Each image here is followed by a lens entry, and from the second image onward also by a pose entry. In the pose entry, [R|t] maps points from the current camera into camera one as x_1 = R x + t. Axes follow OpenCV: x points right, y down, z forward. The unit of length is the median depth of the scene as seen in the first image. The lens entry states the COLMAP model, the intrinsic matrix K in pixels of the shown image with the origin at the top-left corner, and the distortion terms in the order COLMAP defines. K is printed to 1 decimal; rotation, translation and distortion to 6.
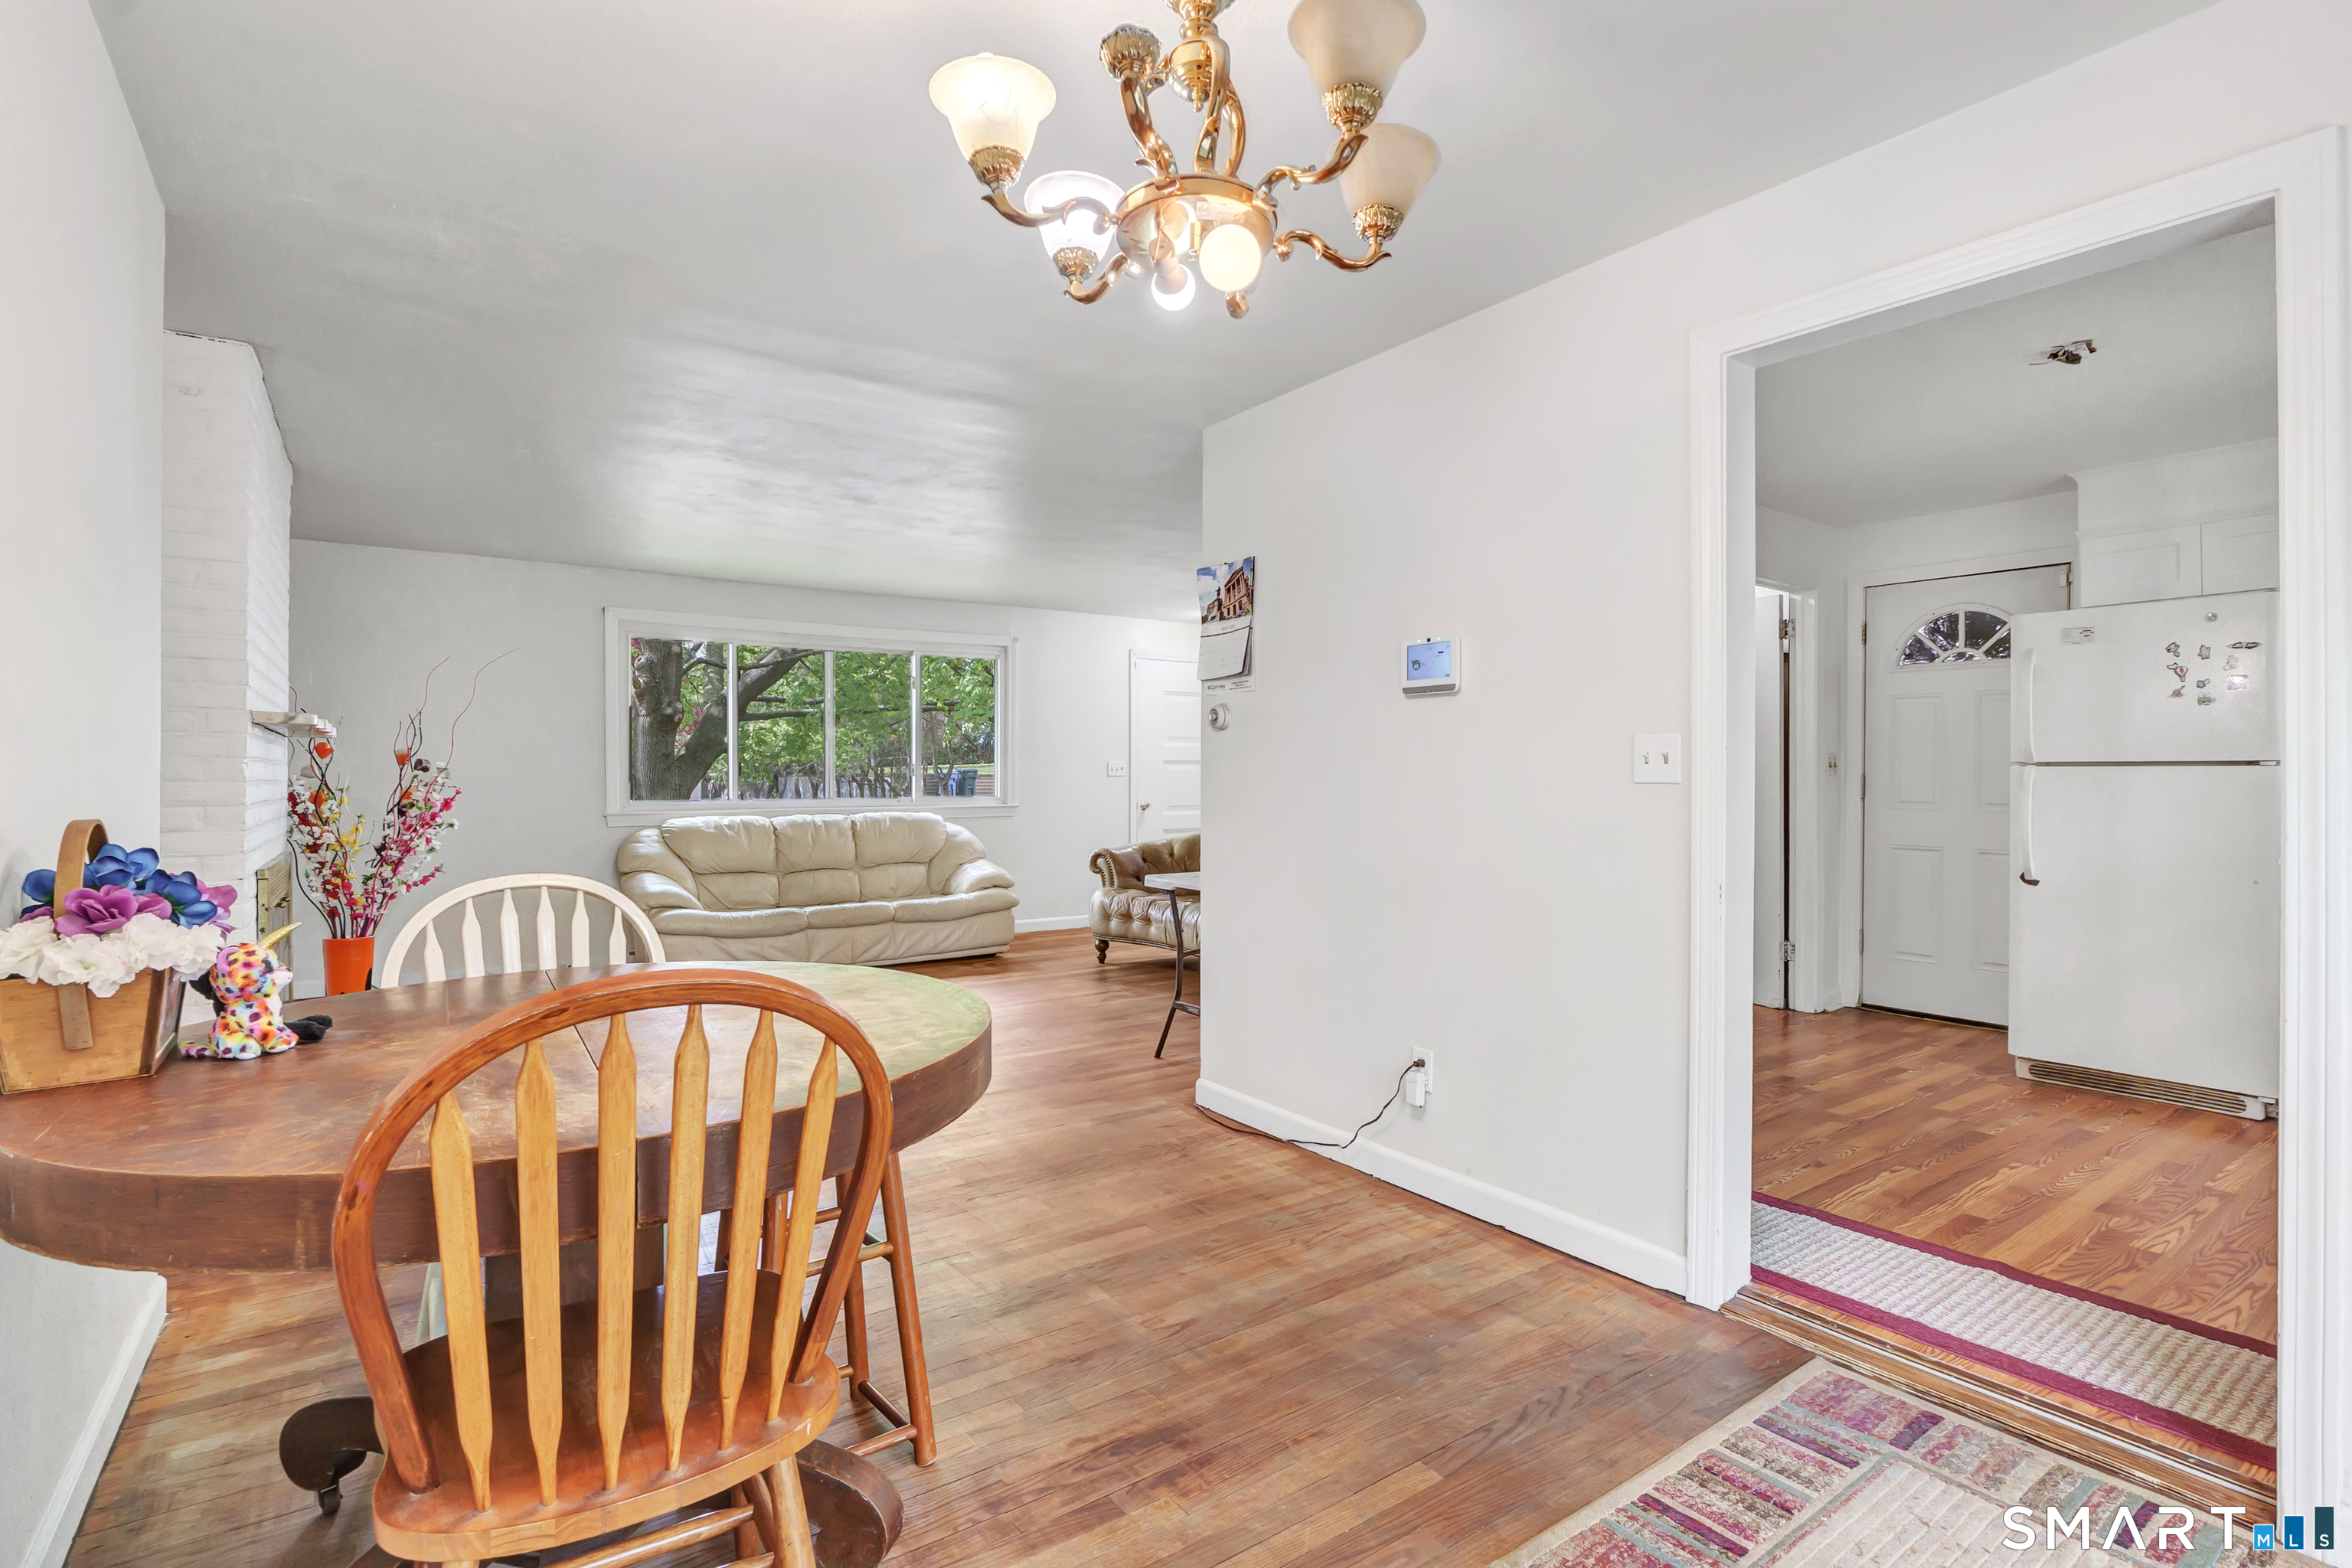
lens RADIAL K [[1126.8, 0, 1184.8], [0, 1126.8, 768.8], [0, 0, 1]] dist [-0.004642, -0.000118]
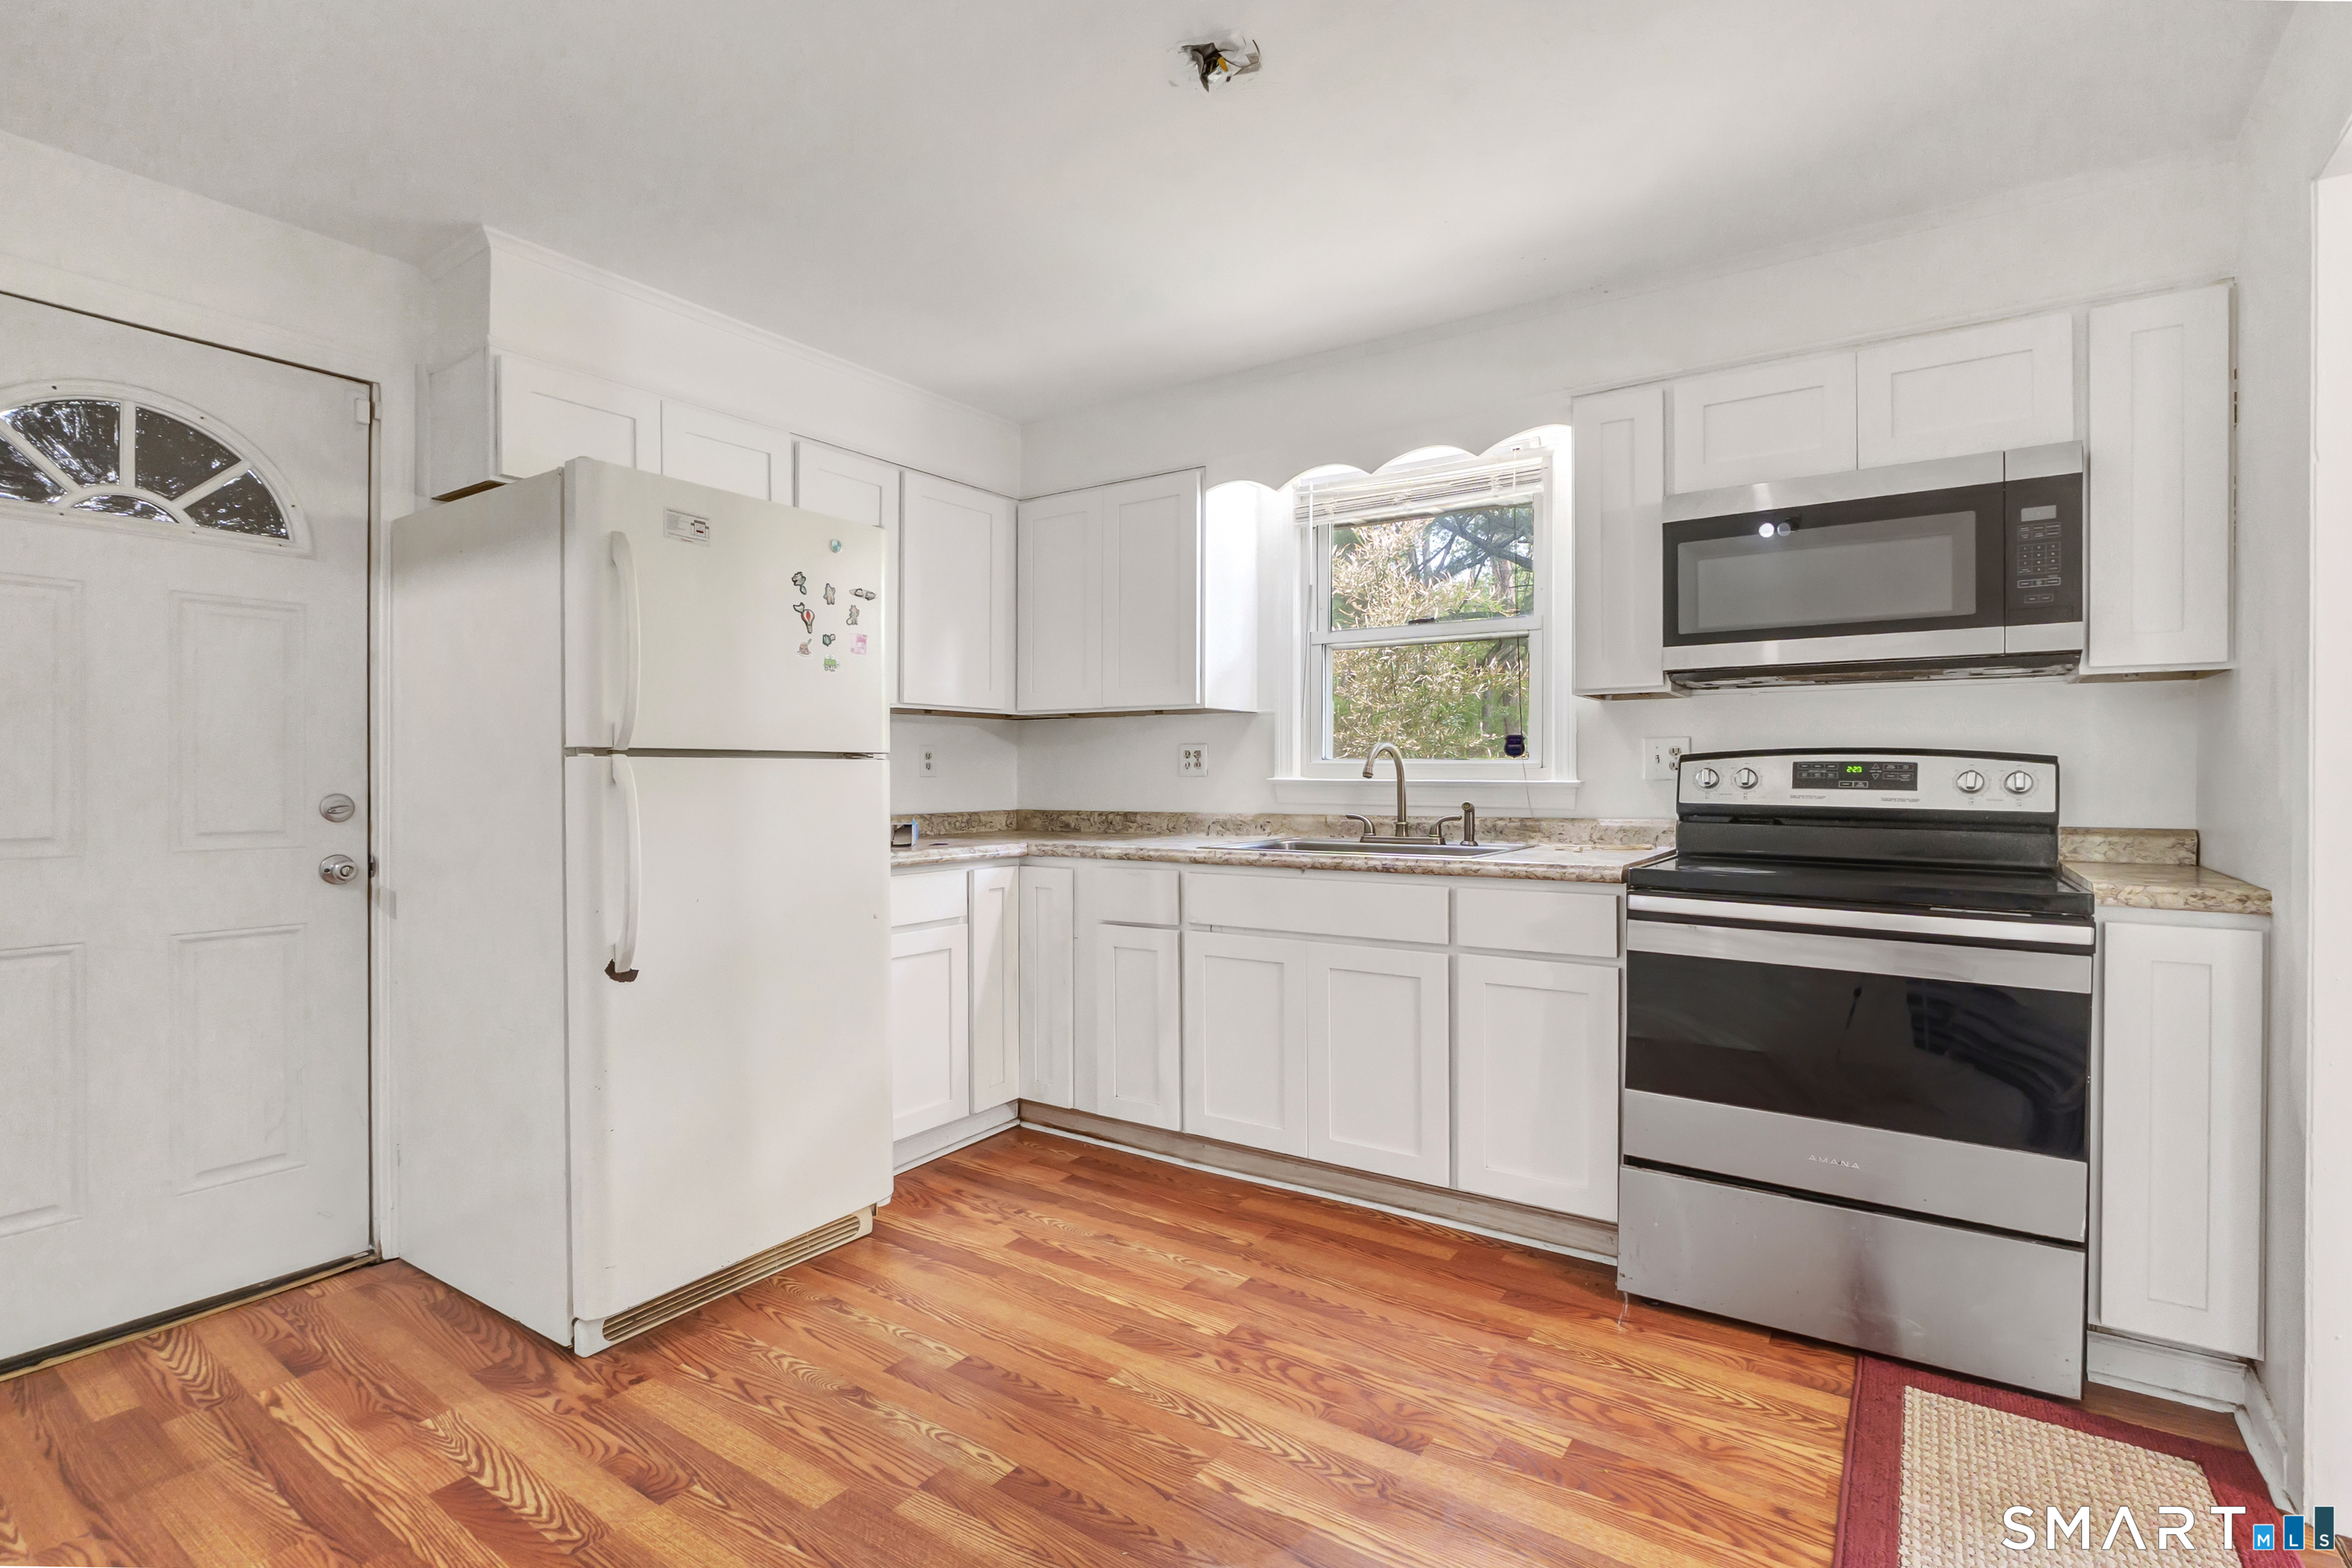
lens RADIAL K [[1069.3, 0, 1181.1], [0, 1069.3, 781.7], [0, 0, 1]] dist [-0.013219, 0.001398]
pose [[-0.327653, -0.013586, 0.944701, 0.187894], [-0.006472, 0.999905, 0.012135, 0.001760], [-0.944776, -0.002138, -0.327710, 0.877268]]
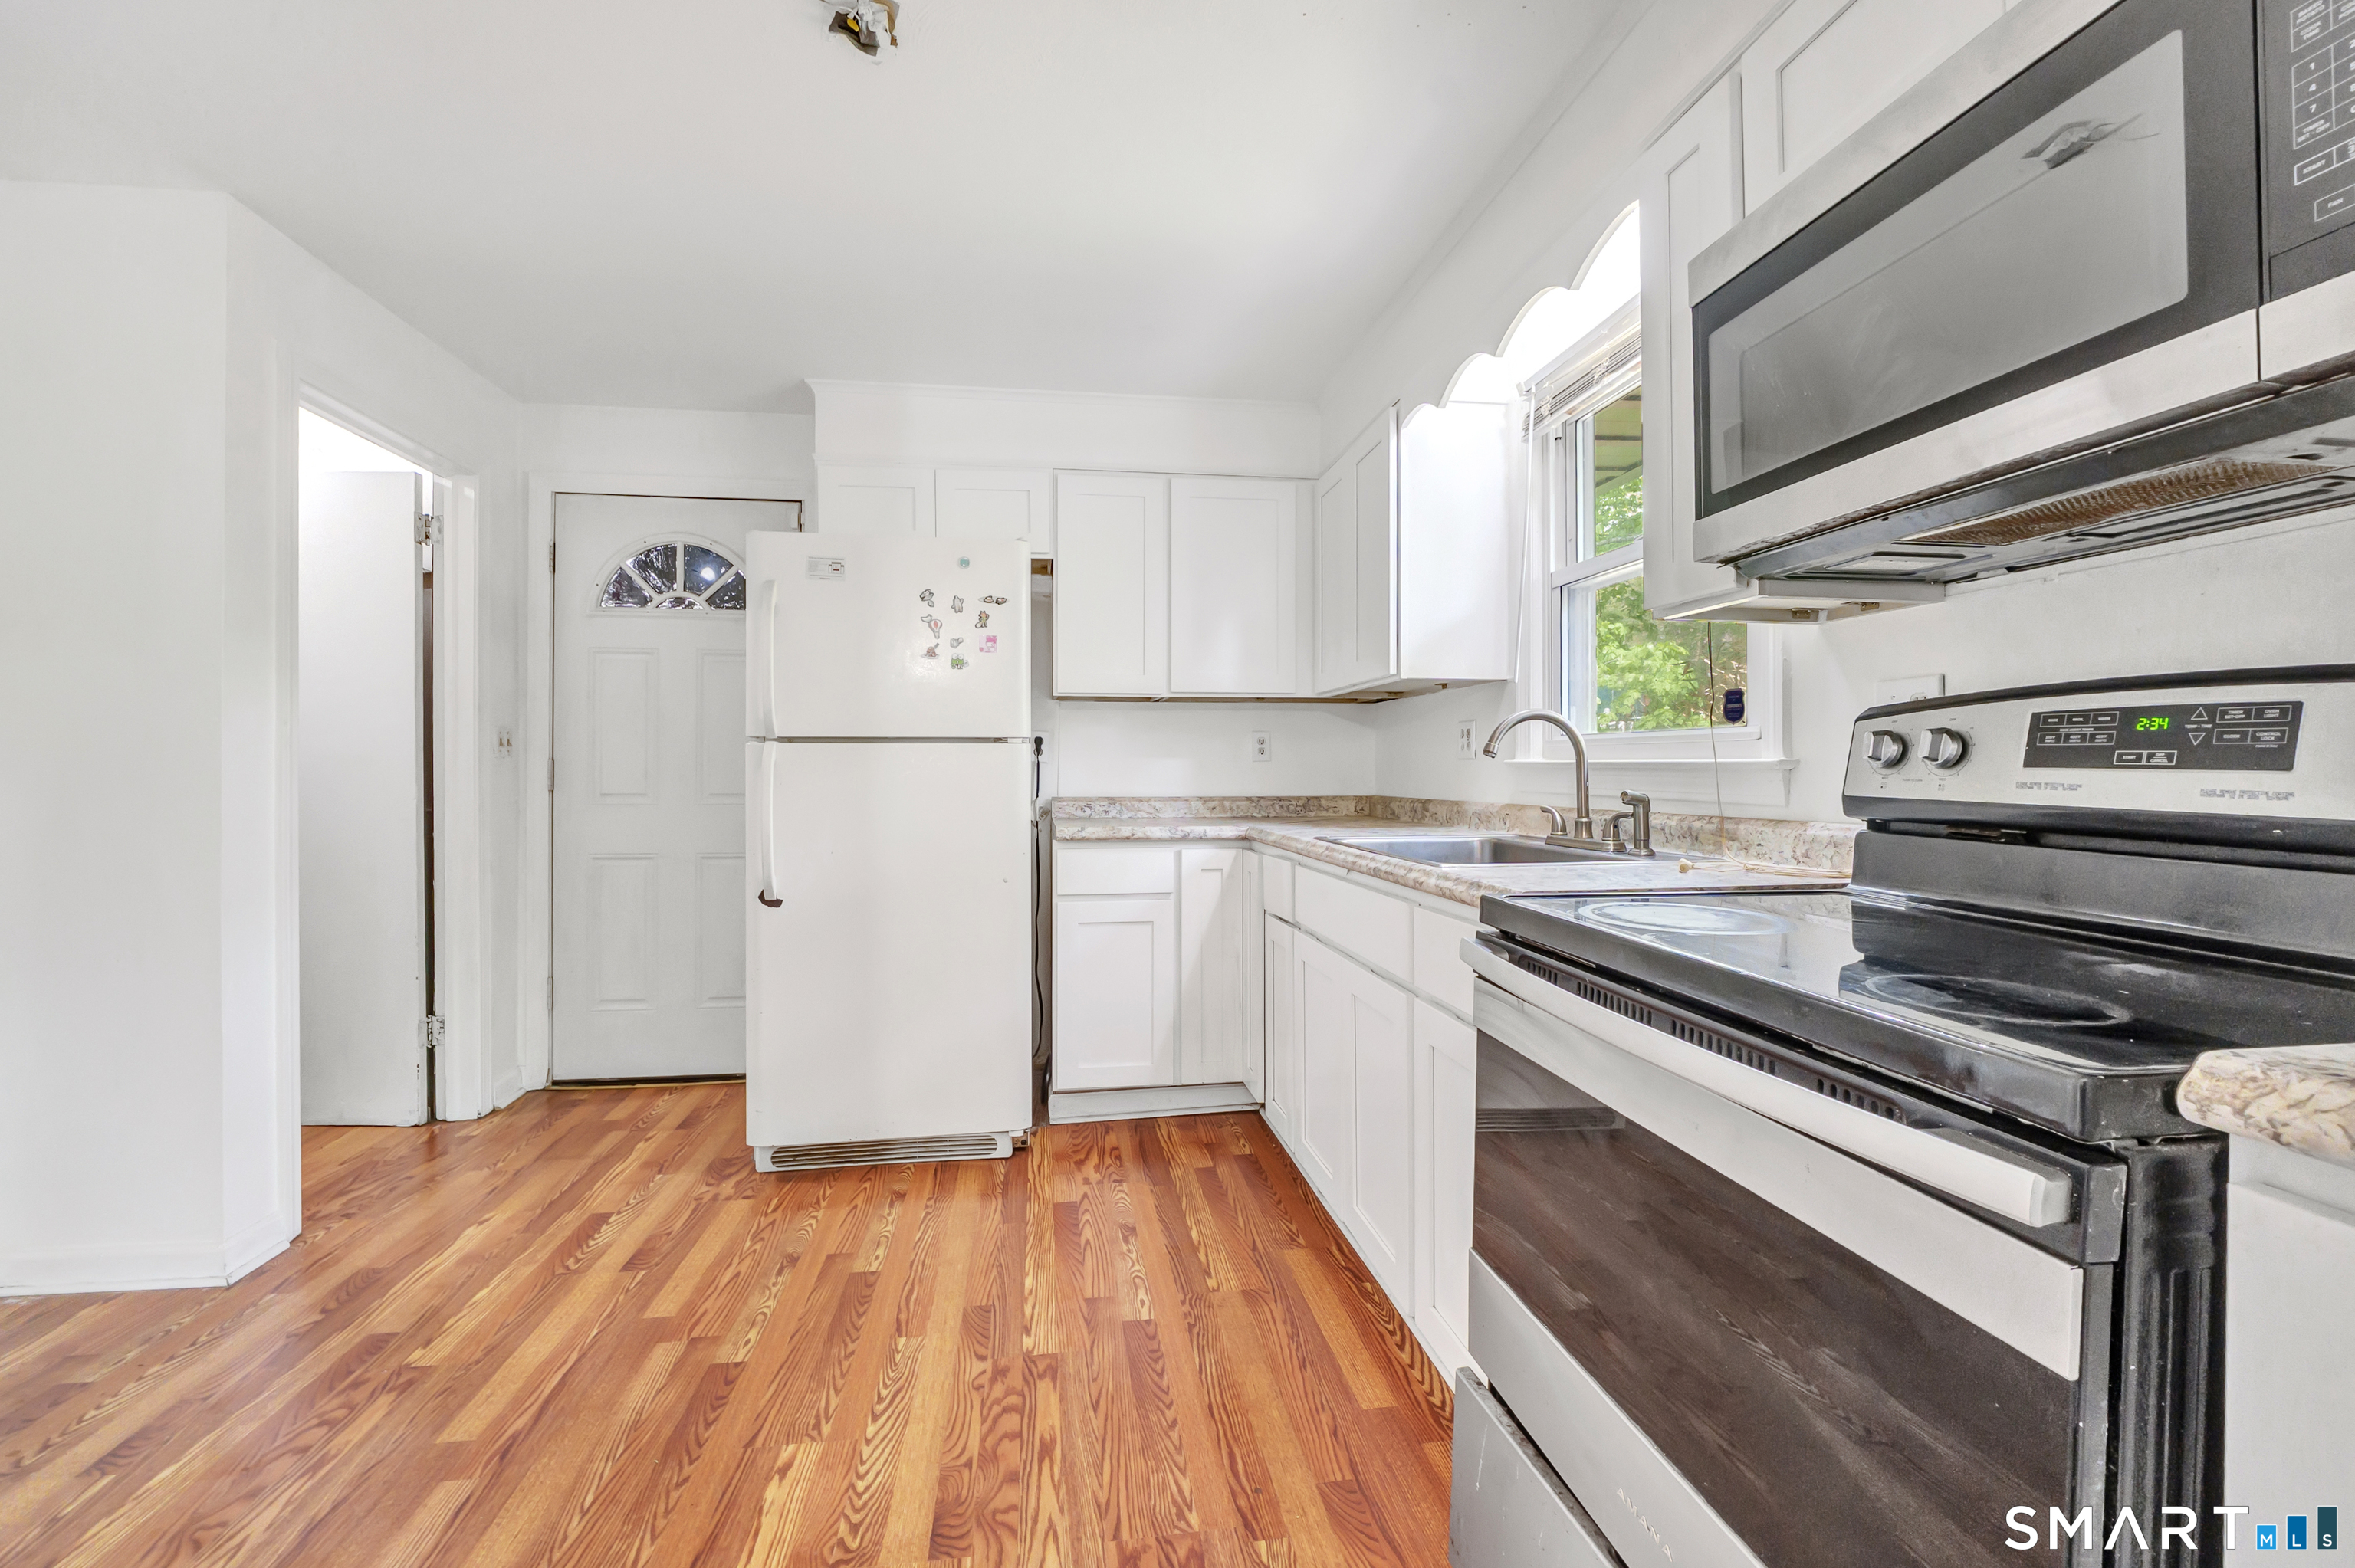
lens RADIAL K [[993.6, 0, 1193.6], [0, 993.6, 770.7], [0, 0, 1]] dist [-0.013160, -0.000231]
pose [[0.464068, -0.009246, 0.885751, 0.300975], [-0.000778, 0.999941, 0.010846, 0.008340], [-0.885799, -0.005722, 0.464033, 0.444143]]
